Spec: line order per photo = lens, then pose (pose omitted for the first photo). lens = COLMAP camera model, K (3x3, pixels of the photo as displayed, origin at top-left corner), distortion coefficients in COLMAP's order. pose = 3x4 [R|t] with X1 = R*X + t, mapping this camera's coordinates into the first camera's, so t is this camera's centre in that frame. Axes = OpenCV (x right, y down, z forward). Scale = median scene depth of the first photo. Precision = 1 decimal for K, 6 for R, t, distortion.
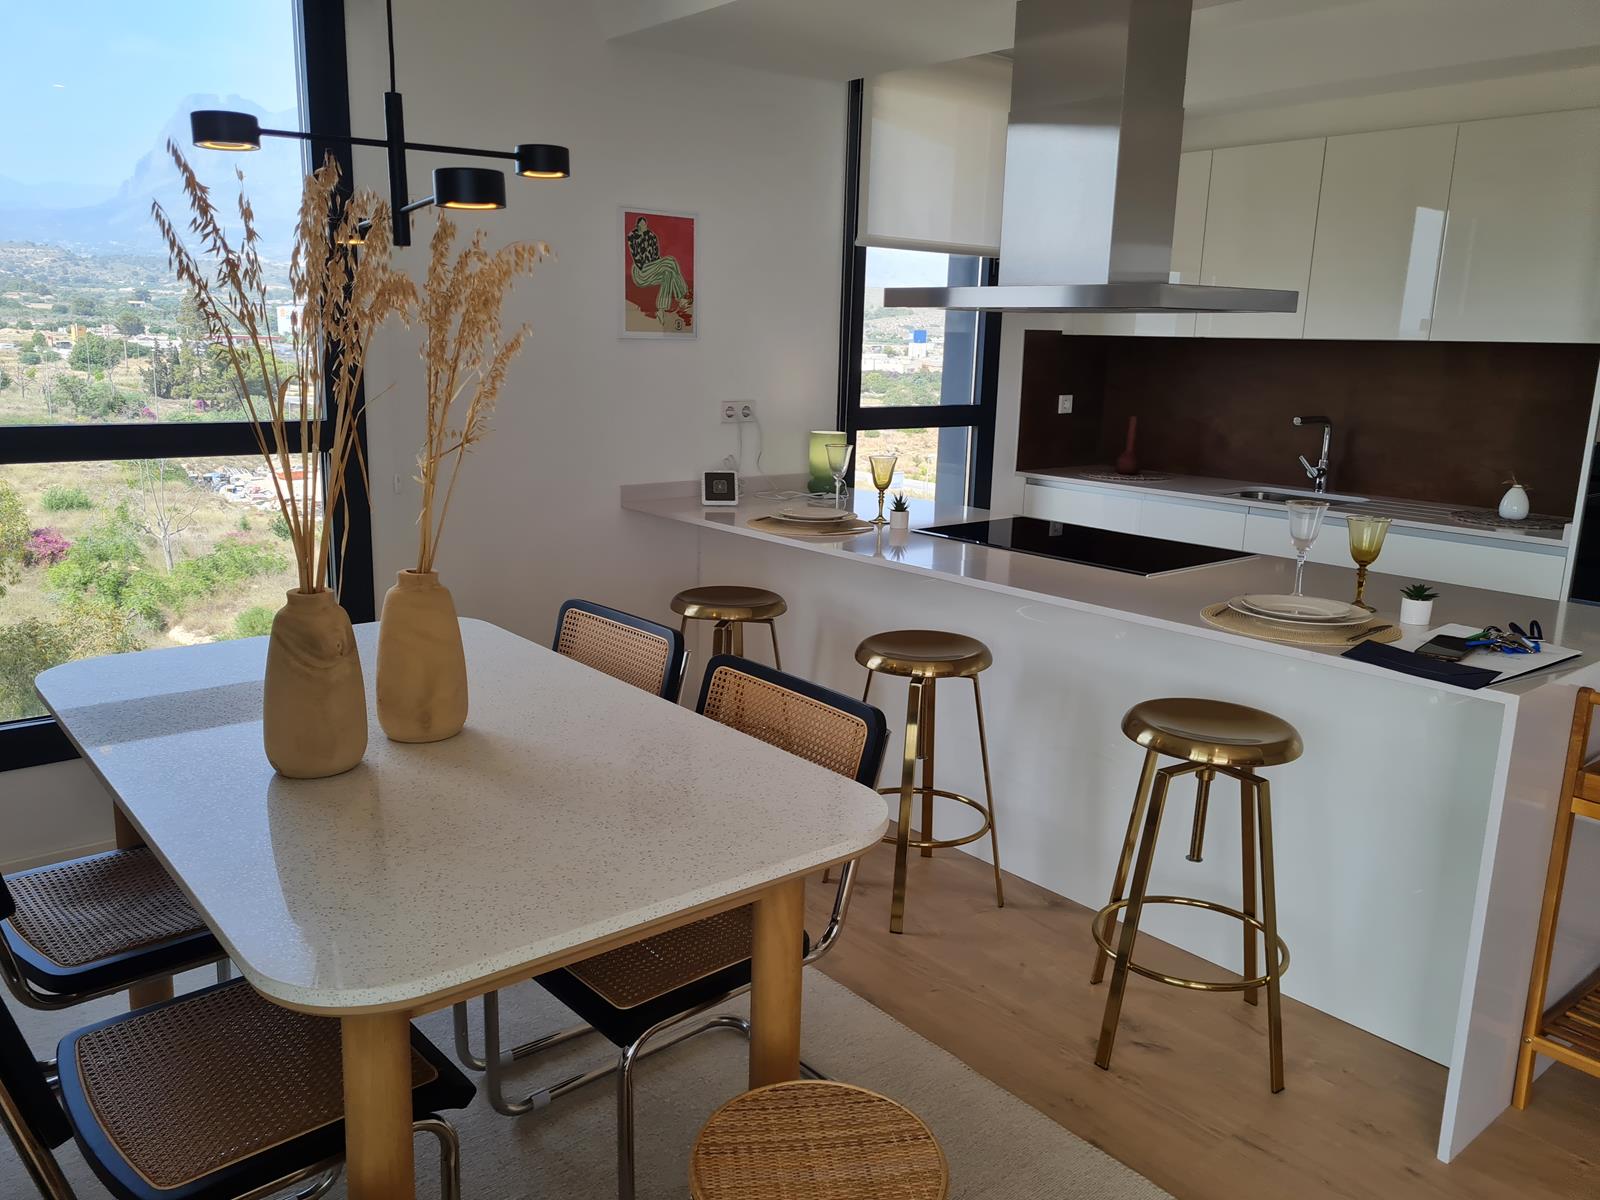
lens RADIAL K [[1254.3, 0, 852.2], [0, 1254.3, 606.0], [0, 0, 1]] dist [0.032355, -0.002229]
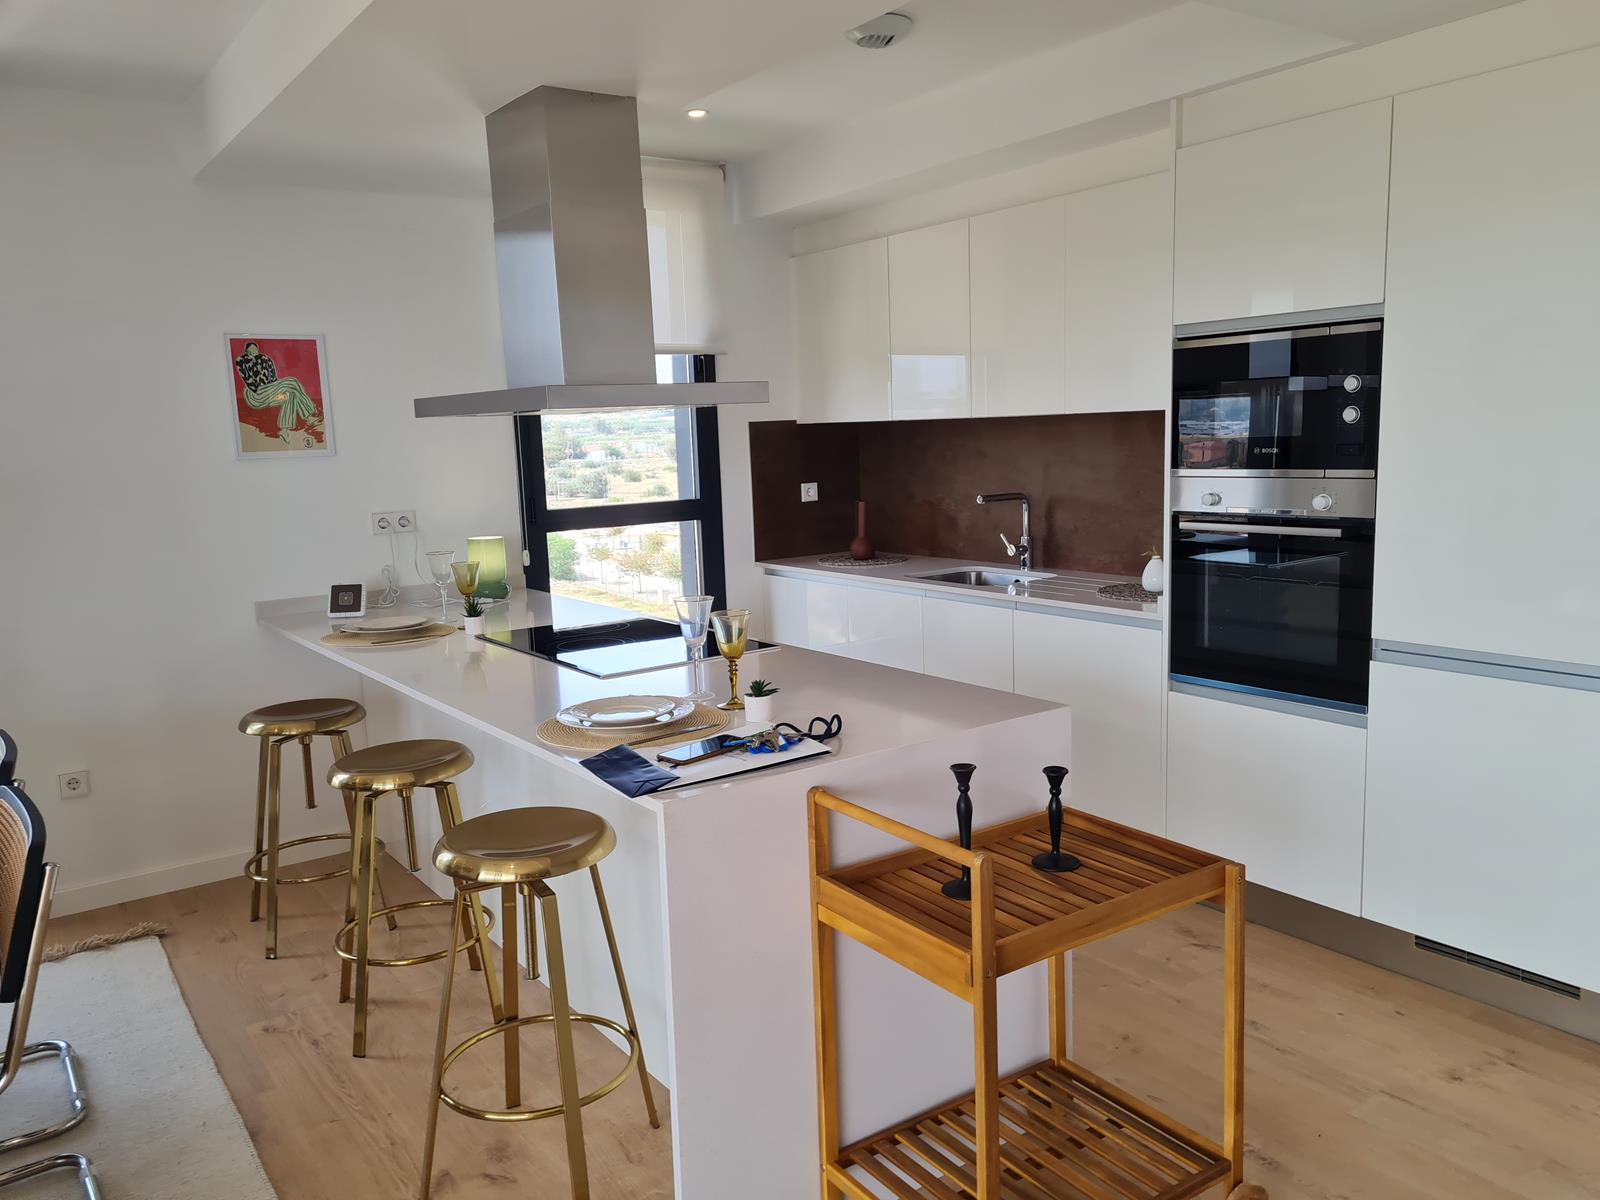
lens RADIAL K [[1254.3, 0, 852.2], [0, 1254.3, 606.0], [0, 0, 1]] dist [0.032355, -0.002229]
pose [[0.995353, -0.049117, -0.082822, 0.379155], [0.043581, 0.996776, -0.067374, -0.003128], [0.085864, 0.063451, 0.994284, 0.028197]]
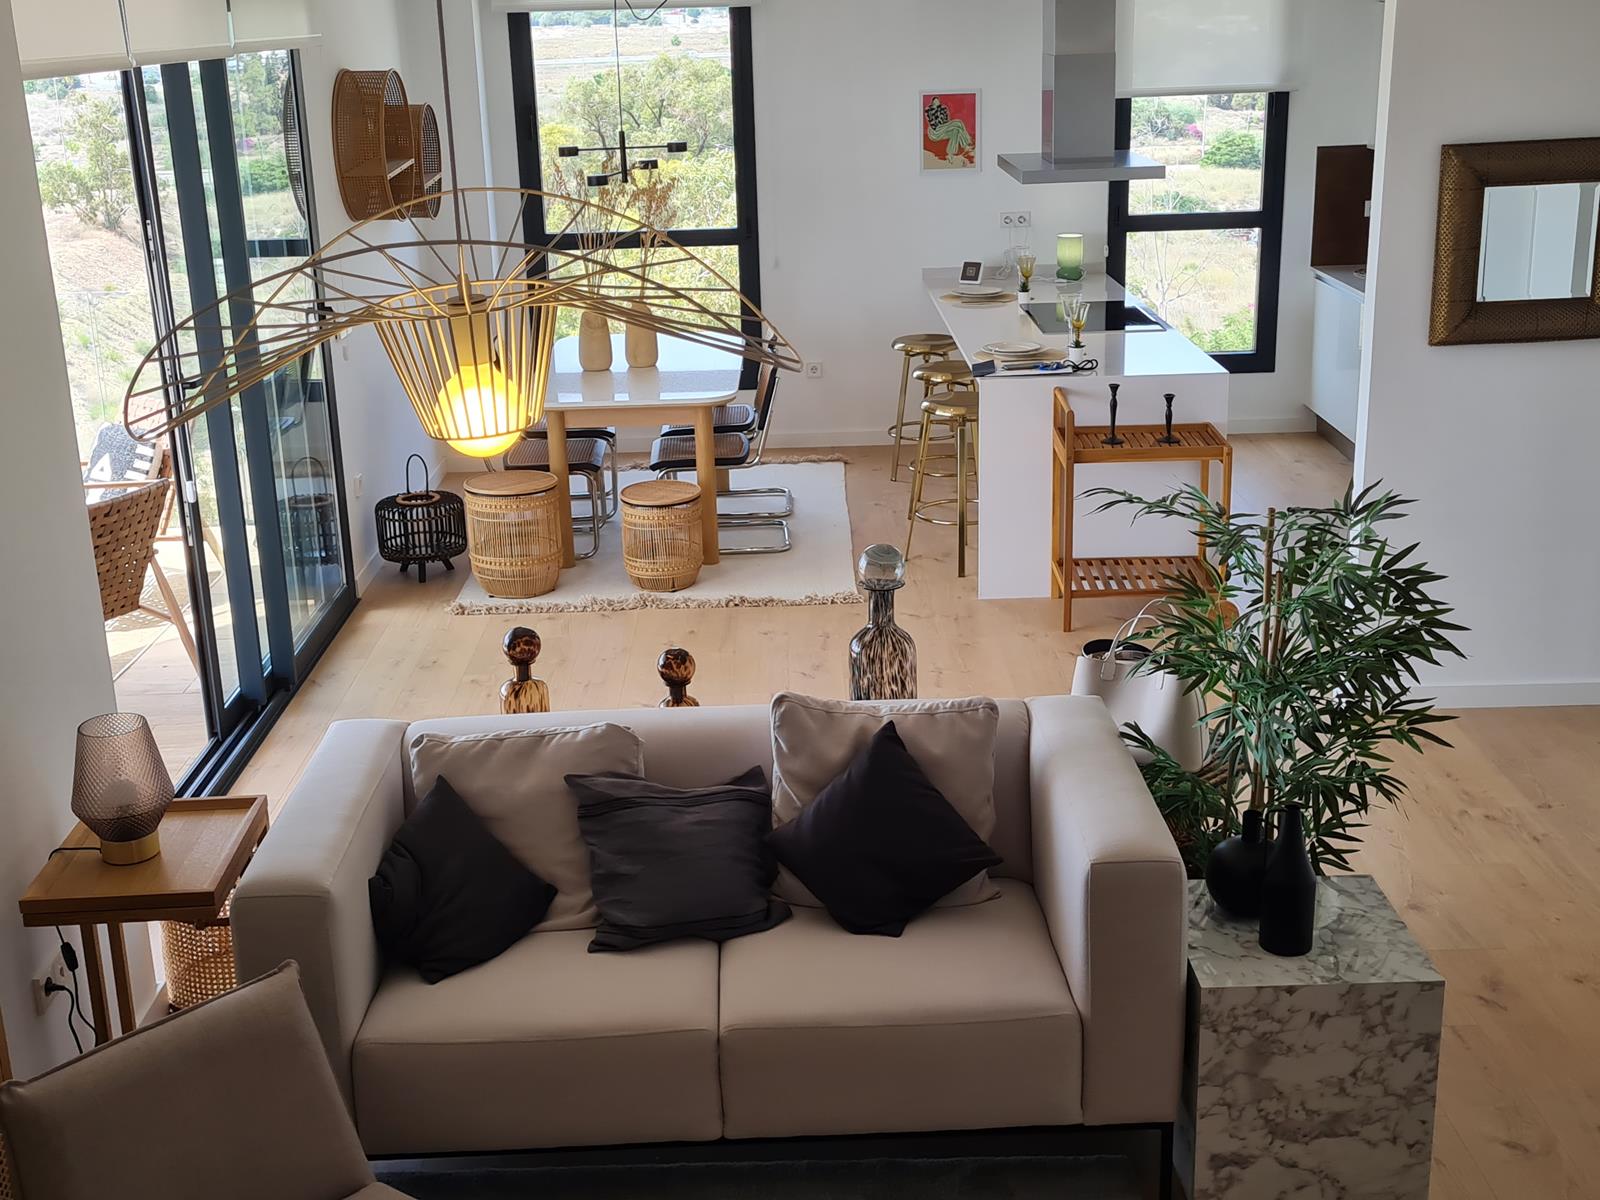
lens RADIAL K [[1956.8, 0, 760.0], [0, 1956.8, 608.3], [0, 0, 1]] dist [0.044200, 0.000954]
pose [[0.751167, 0.149726, -0.642908, 1.288451], [-0.092254, 0.988190, 0.122350, 0.041923], [0.653634, -0.032595, 0.756108, -0.981516]]
